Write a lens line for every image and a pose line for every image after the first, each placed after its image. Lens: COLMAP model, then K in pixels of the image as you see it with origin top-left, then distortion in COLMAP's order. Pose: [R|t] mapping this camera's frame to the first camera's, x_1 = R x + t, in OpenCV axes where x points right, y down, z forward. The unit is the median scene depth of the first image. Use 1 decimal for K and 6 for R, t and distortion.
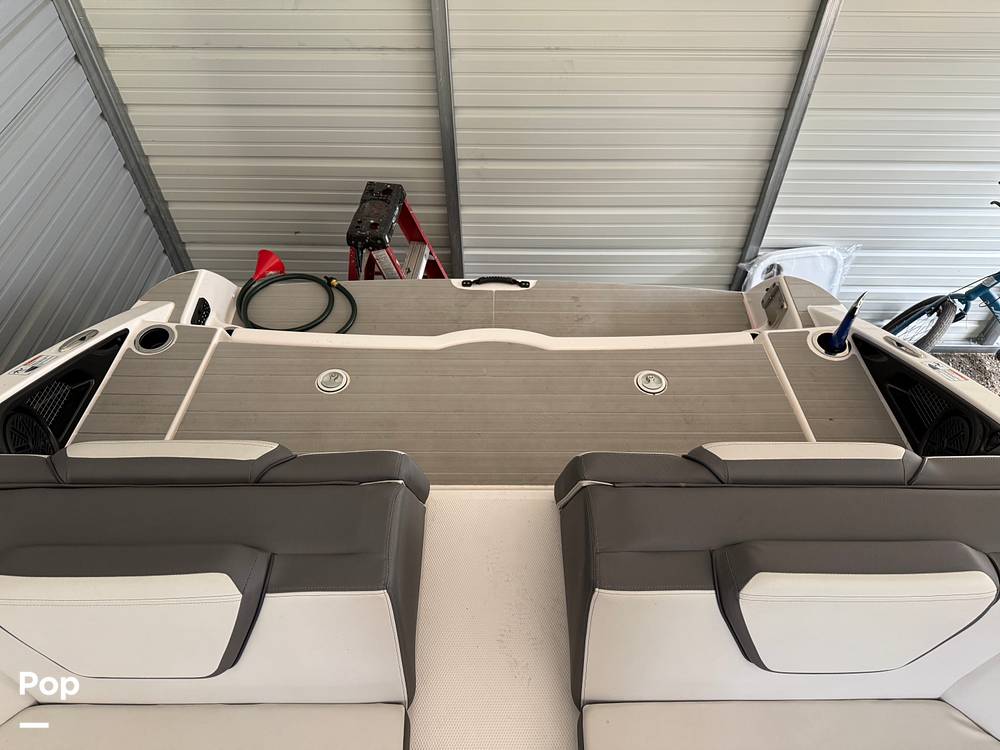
lens RADIAL K [[709.7, 0, 500.0], [0, 709.7, 375.0], [0, 0, 1]] dist [0.155818, -0.247367]
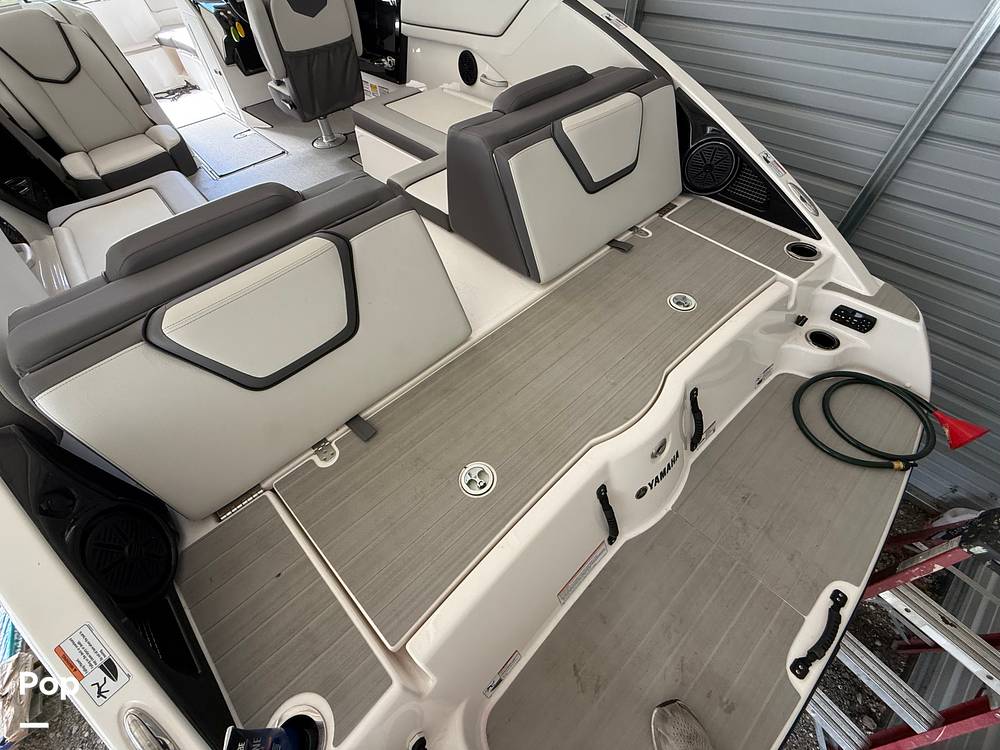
lens RADIAL K [[397.4, 0, 500.0], [0, 397.4, 375.0], [0, 0, 1]] dist [-0.000338, -0.000128]
pose [[-0.743275, 0.555754, -0.372397, 0.270972], [-0.444557, 0.005649, 0.895733, -0.405028], [0.499911, 0.831327, 0.242866, 0.703674]]
